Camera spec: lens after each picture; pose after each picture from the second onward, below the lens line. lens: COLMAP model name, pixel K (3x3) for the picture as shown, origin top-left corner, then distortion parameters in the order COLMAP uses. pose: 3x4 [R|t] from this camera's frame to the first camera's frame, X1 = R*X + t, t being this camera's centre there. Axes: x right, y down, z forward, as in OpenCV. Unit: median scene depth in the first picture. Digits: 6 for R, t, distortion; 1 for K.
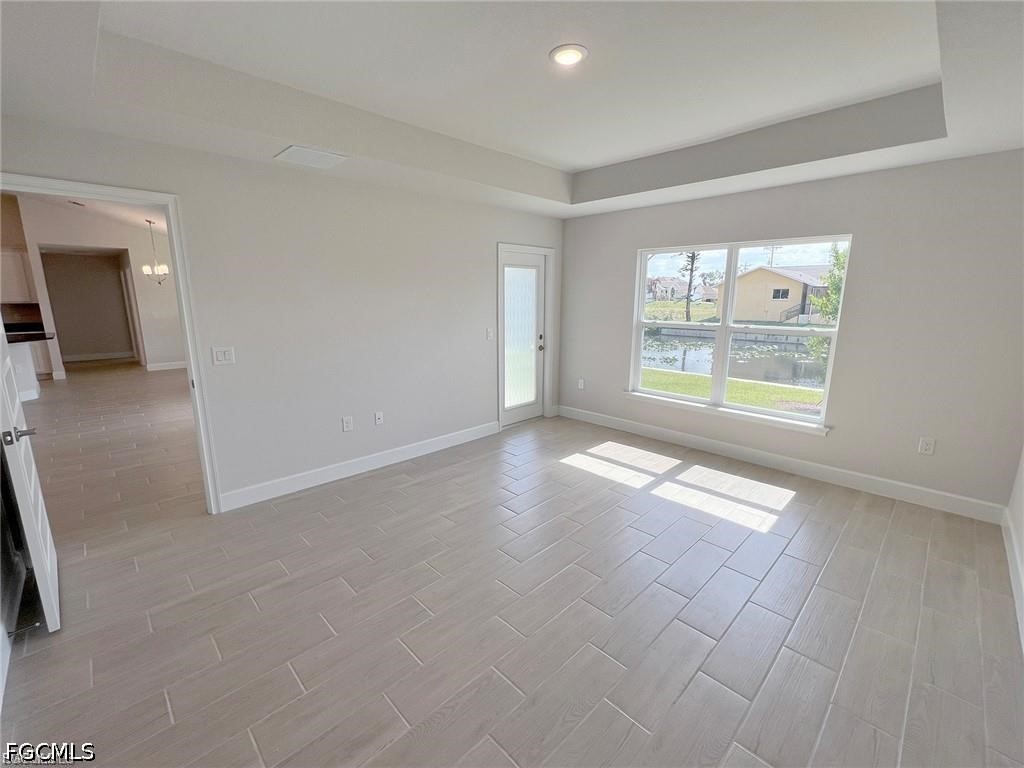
lens RADIAL K [[433.8, 0, 505.4], [0, 433.8, 381.5], [0, 0, 1]] dist [0.002032, -0.000240]
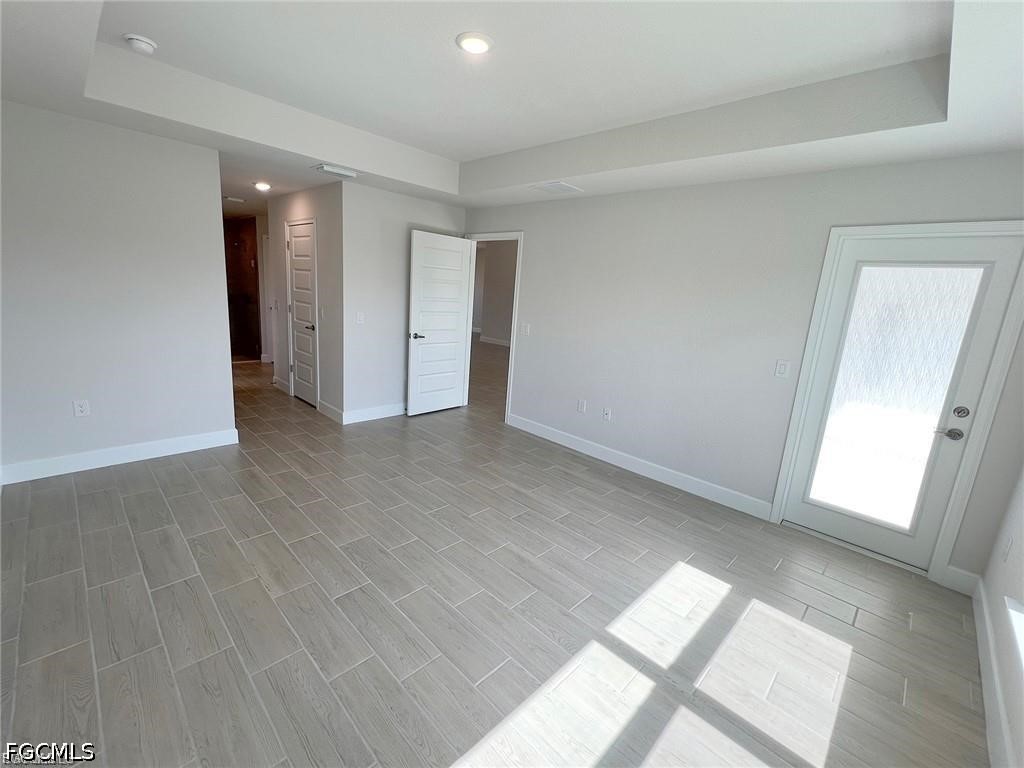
lens RADIAL K [[435.5, 0, 507.5], [0, 435.5, 381.9], [0, 0, 1]] dist [0.000345, 0.000031]
pose [[0.023742, 0.211699, -0.977046, 0.781647], [-0.256544, 0.945885, 0.198713, -0.149962], [0.966241, 0.245937, 0.076767, 0.711050]]
